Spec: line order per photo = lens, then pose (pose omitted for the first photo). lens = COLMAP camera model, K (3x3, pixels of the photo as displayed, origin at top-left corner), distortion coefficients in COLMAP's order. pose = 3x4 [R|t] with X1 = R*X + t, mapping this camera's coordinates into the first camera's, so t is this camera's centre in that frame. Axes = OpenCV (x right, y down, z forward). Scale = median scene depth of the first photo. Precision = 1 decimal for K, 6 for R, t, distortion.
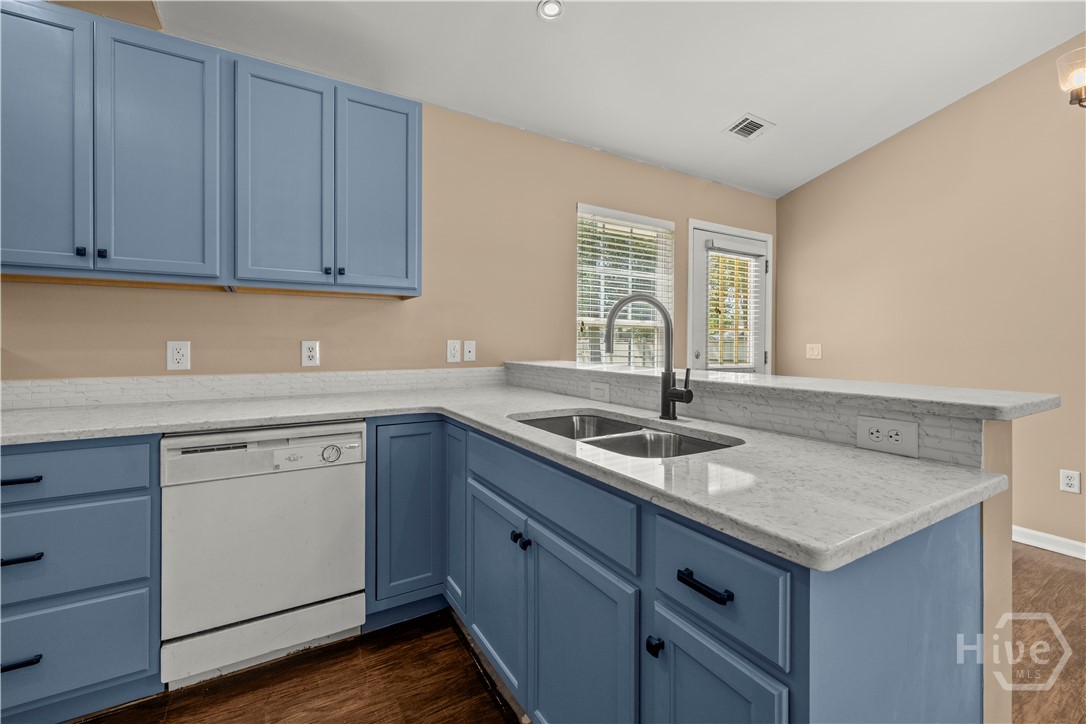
lens RADIAL K [[463.9, 0, 549.3], [0, 463.9, 342.8], [0, 0, 1]] dist [0.004503, -0.001273]
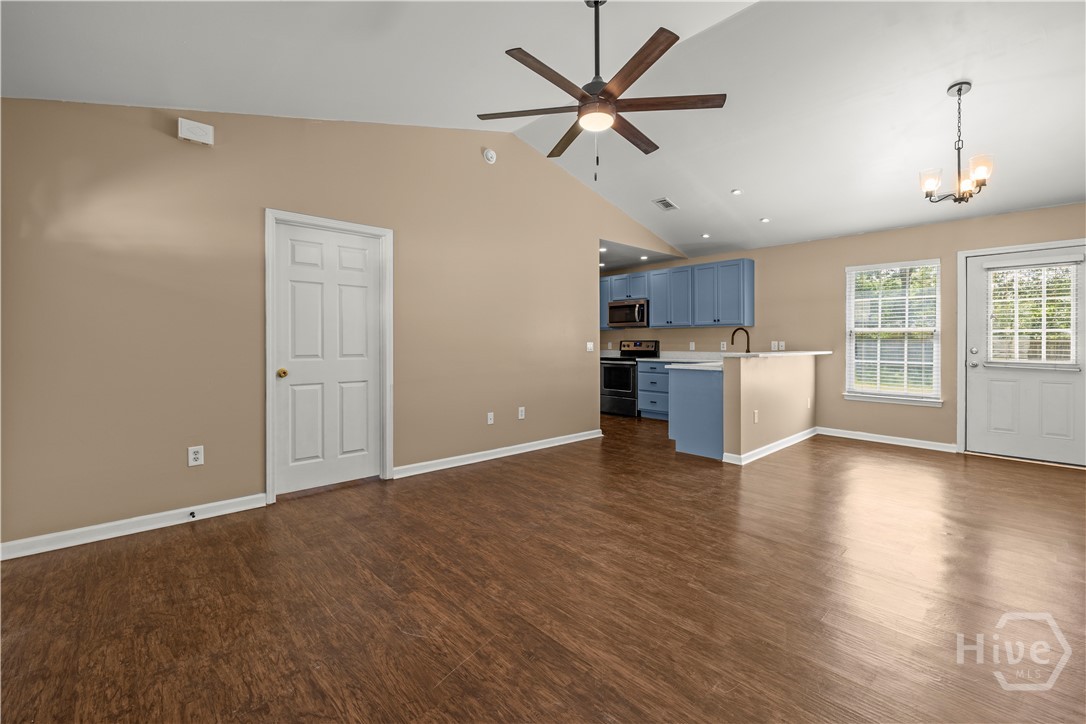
lens RADIAL K [[463.9, 0, 545.4], [0, 463.9, 345.4], [0, 0, 1]] dist [0.004503, -0.001273]
pose [[0.199511, 0.001958, -0.979894, 2.674967], [-0.002894, 0.999995, 0.001408, 0.021913], [0.979891, 0.002555, 0.199515, -0.895366]]
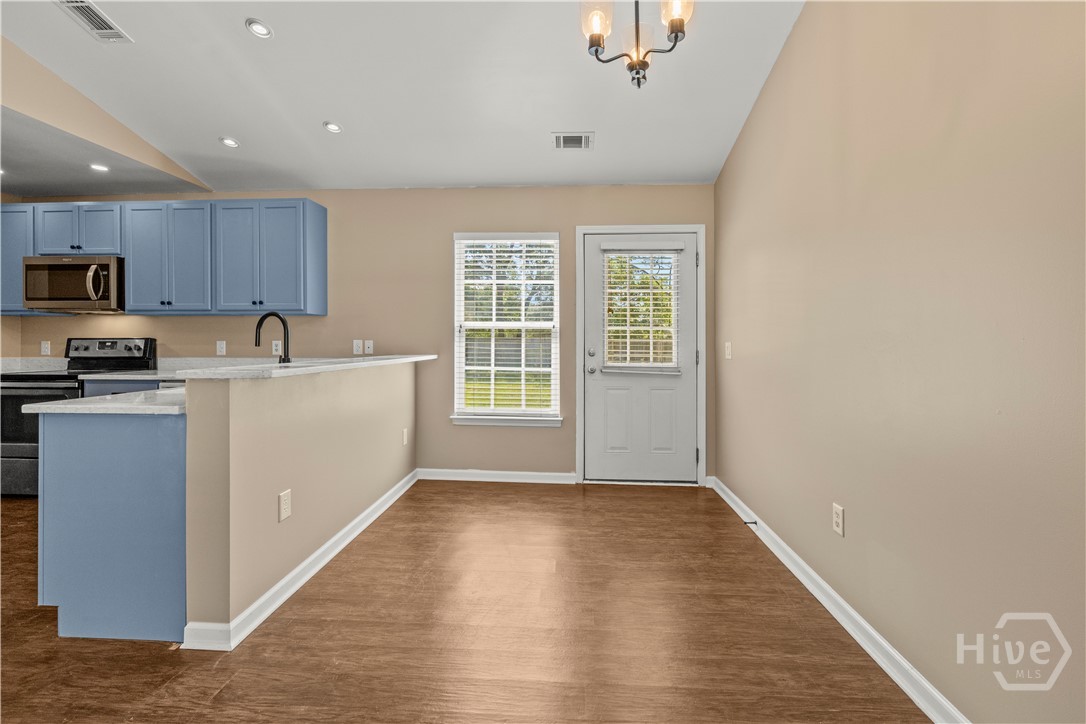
lens RADIAL K [[463.9, 0, 543.6], [0, 463.9, 344.1], [0, 0, 1]] dist [0.004503, -0.001273]
pose [[0.819150, -0.001152, -0.573579, 1.623208], [0.000101, 0.999998, -0.001864, 0.014882], [0.573580, 0.001469, 0.819148, 0.149044]]
